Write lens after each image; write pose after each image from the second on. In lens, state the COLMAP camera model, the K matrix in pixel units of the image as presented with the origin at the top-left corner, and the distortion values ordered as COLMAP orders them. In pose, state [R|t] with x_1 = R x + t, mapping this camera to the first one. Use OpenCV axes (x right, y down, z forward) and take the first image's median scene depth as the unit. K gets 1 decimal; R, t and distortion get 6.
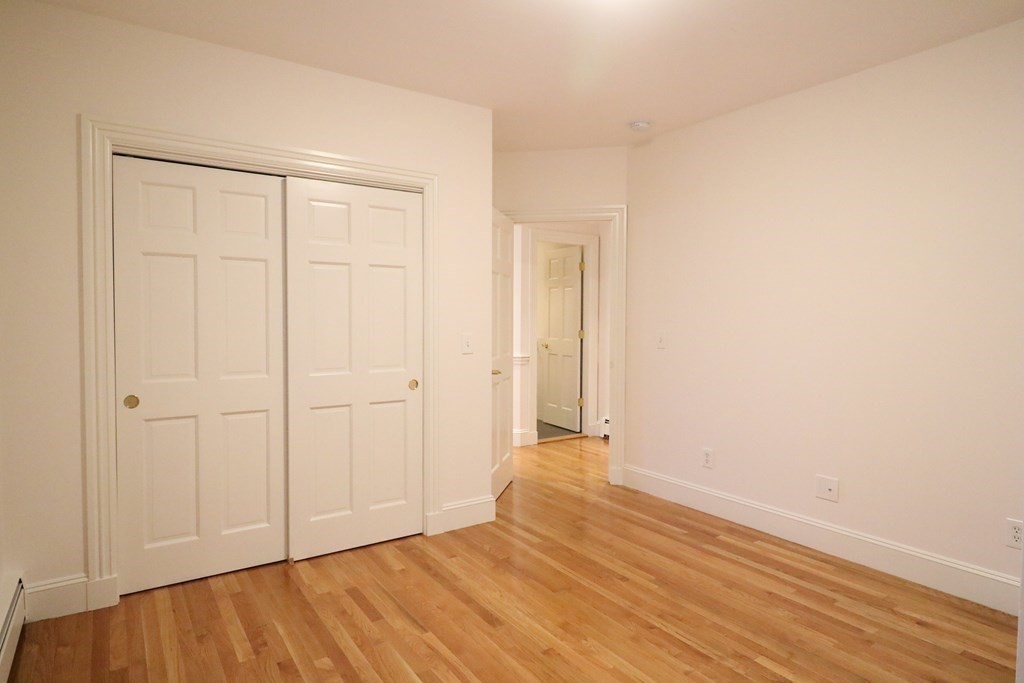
lens RADIAL K [[587.0, 0, 514.1], [0, 587.0, 338.6], [0, 0, 1]] dist [-0.002955, -0.000695]
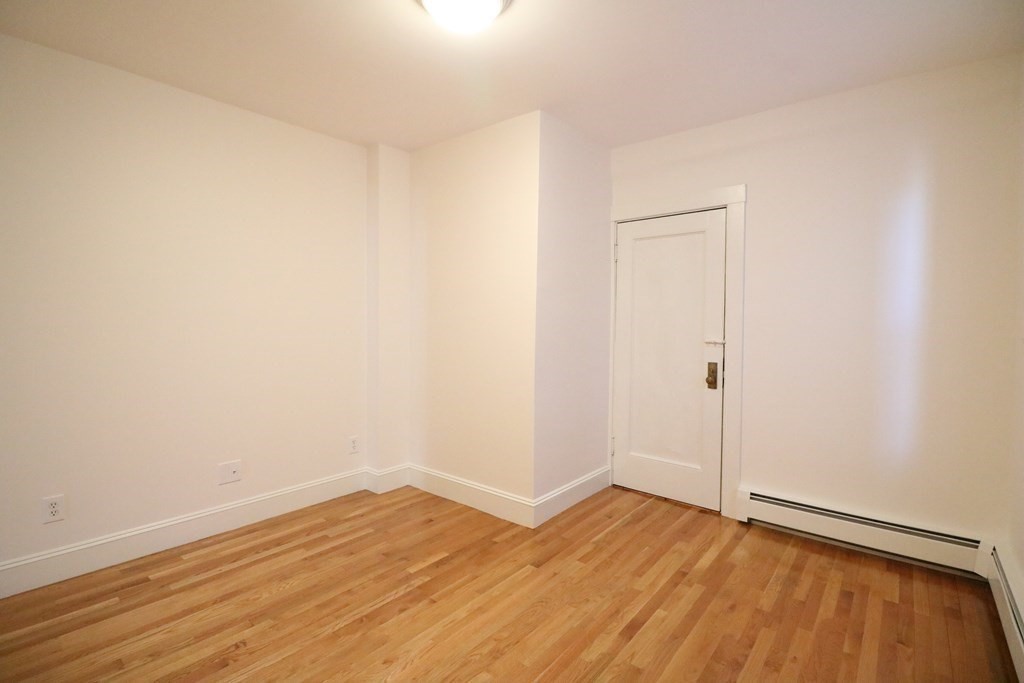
lens RADIAL K [[471.4, 0, 518.2], [0, 471.4, 339.4], [0, 0, 1]] dist [-0.007014, -0.009597]
pose [[-0.274571, -0.043389, 0.960587, -0.470523], [0.037163, 0.997756, 0.055691, -0.024583], [-0.960848, 0.050989, -0.272342, 0.728443]]
